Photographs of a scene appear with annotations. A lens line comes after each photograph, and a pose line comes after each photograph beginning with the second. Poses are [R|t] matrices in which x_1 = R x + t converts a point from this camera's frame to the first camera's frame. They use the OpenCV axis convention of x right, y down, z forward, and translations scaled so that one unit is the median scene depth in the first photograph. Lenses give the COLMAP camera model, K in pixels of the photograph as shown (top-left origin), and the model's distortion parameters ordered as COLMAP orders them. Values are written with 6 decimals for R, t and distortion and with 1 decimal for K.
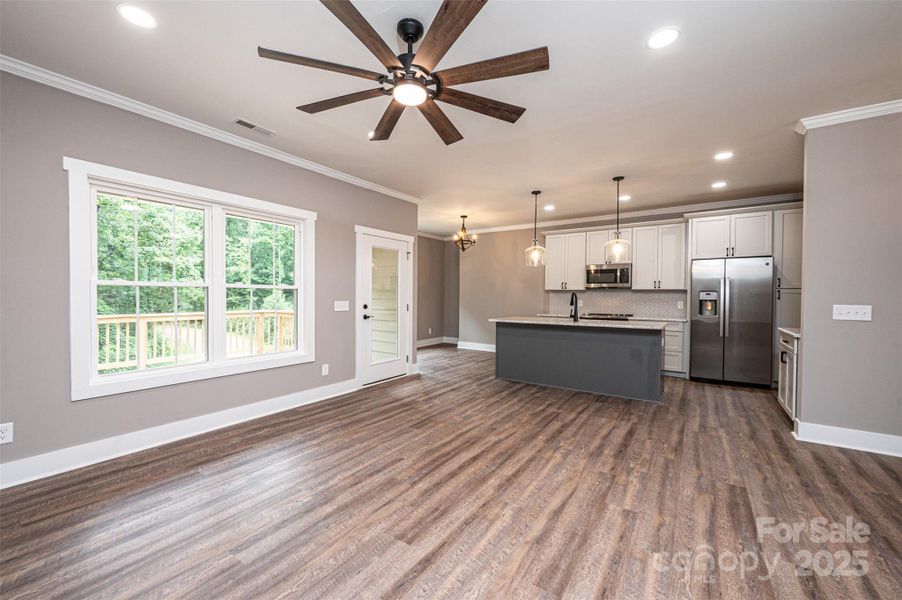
lens RADIAL K [[358.1, 0, 451.9], [0, 358.1, 301.7], [0, 0, 1]] dist [-0.002233, 0.000353]
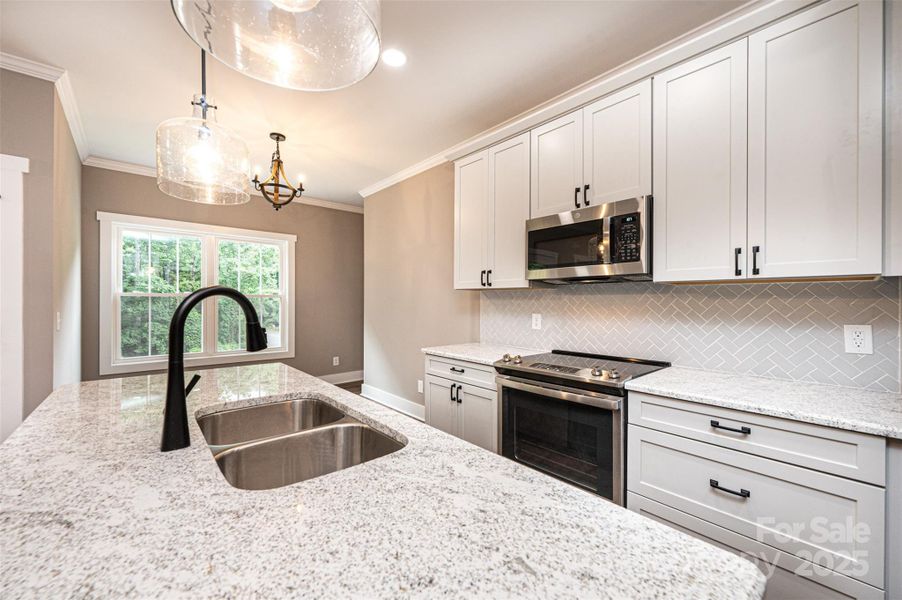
lens RADIAL K [[358.1, 0, 452.0], [0, 358.1, 300.7], [0, 0, 1]] dist [-0.002233, 0.000353]
pose [[0.969347, -0.003973, -0.245665, 0.688051], [-0.001368, 0.999766, -0.021567, -0.020336], [0.245693, 0.021242, 0.969115, 1.113070]]
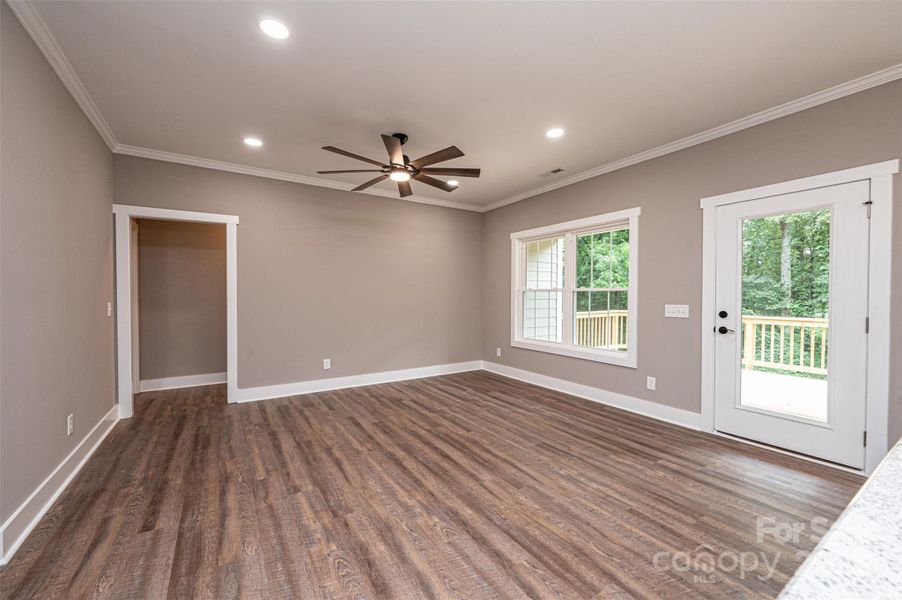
lens RADIAL K [[358.1, 0, 451.6], [0, 358.1, 301.6], [0, 0, 1]] dist [-0.002233, 0.000353]
pose [[-0.385692, 0.011089, -0.922561, 0.737980], [-0.020108, 0.999589, 0.020421, -0.017958], [0.922408, 0.026427, -0.385311, 1.036067]]
